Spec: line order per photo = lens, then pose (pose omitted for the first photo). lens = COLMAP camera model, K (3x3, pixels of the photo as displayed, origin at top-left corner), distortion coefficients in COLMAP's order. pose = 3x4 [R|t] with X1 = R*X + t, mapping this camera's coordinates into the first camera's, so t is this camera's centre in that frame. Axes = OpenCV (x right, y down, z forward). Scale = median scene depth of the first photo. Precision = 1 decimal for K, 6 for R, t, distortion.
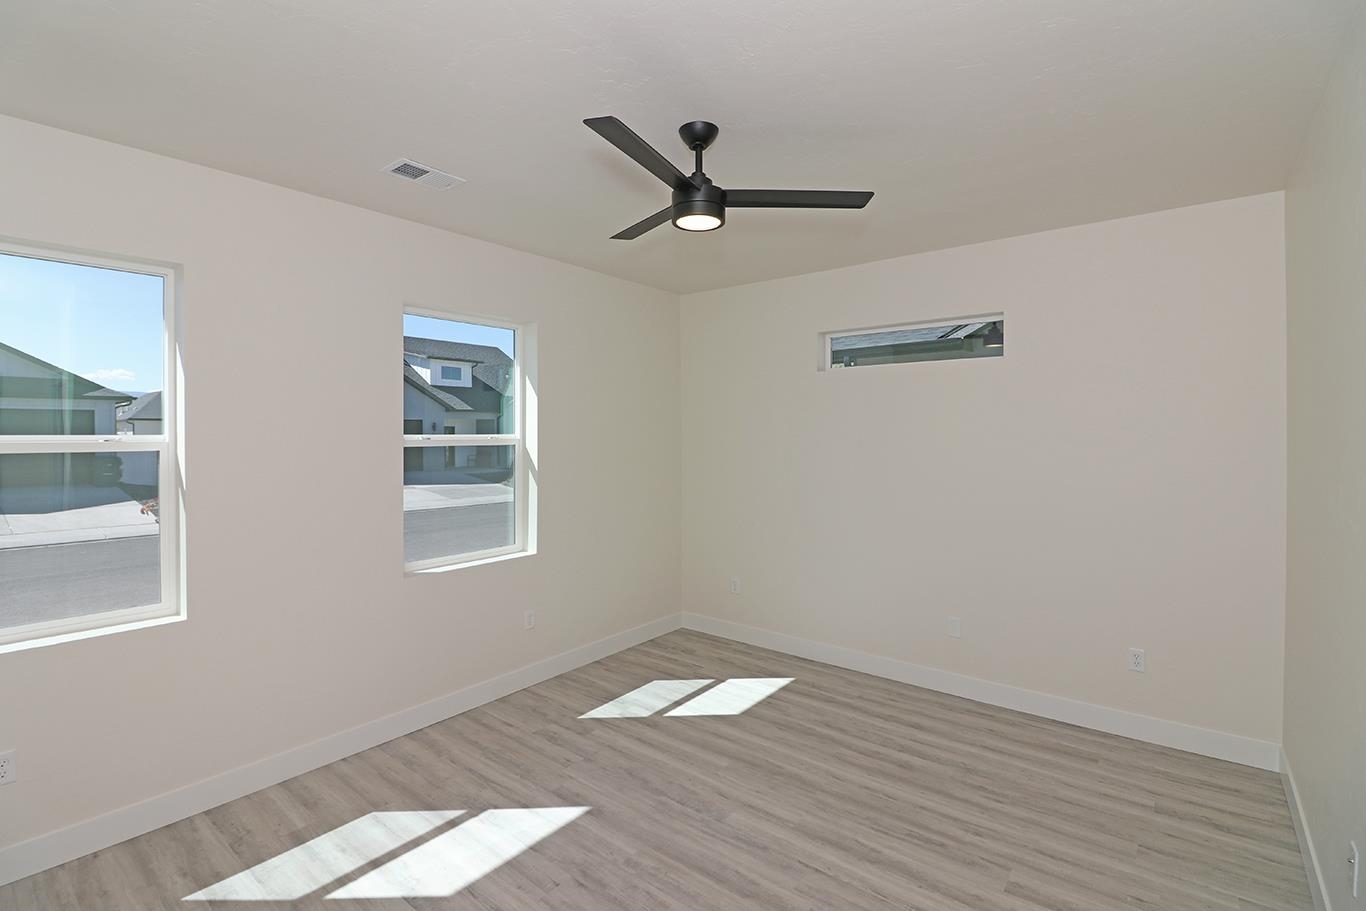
lens RADIAL K [[641.6, 0, 676.5], [0, 641.6, 437.9], [0, 0, 1]] dist [0.000247, -0.012679]
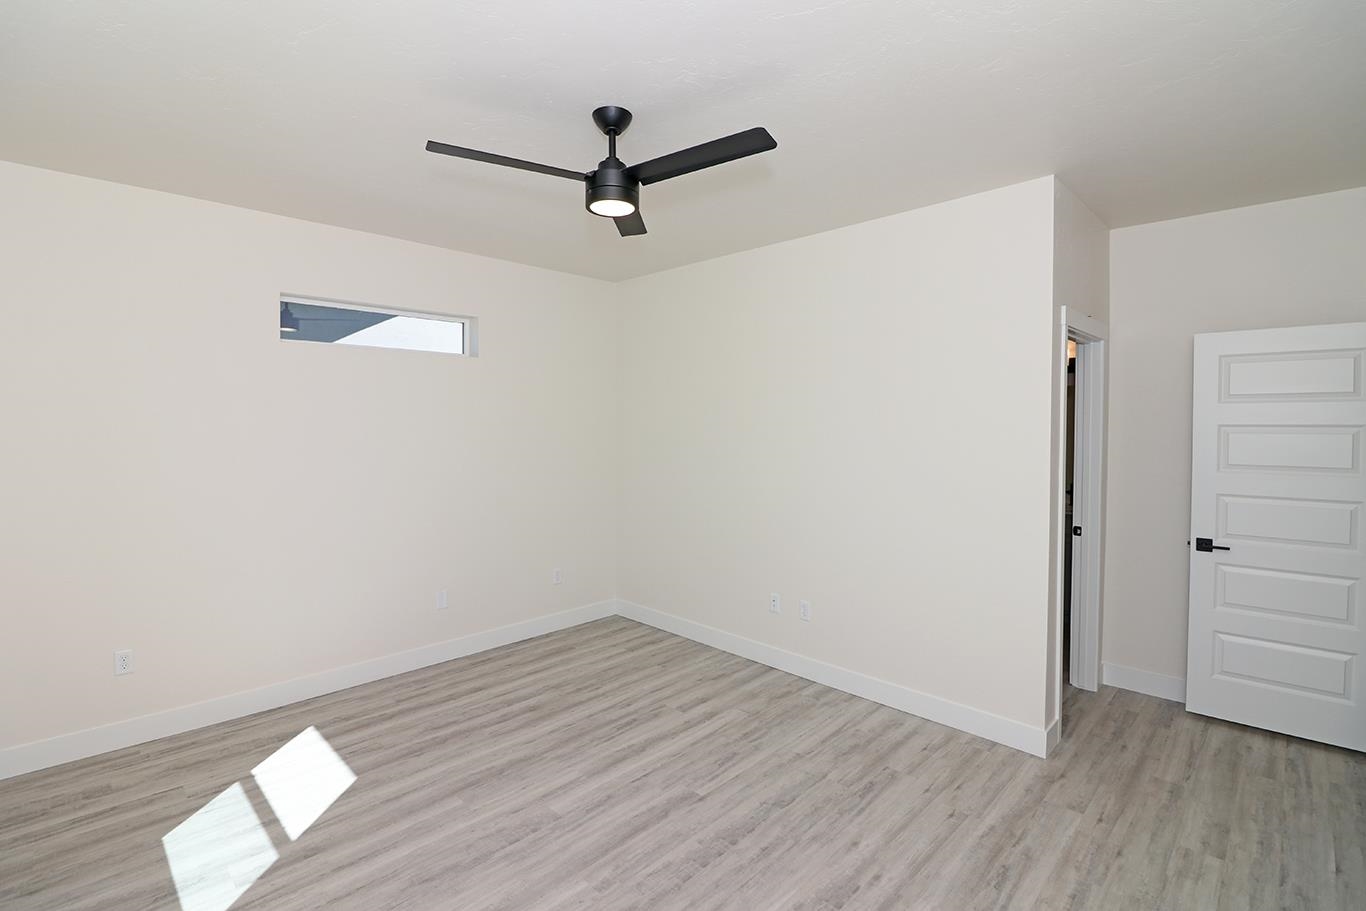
lens RADIAL K [[641.6, 0, 676.5], [0, 641.6, 437.9], [0, 0, 1]] dist [0.000247, -0.012679]
pose [[0.079748, -0.021684, 0.996579, -0.707275], [0.004888, 0.999760, 0.021362, 0.000241], [-0.996803, 0.003168, 0.079835, 0.599209]]
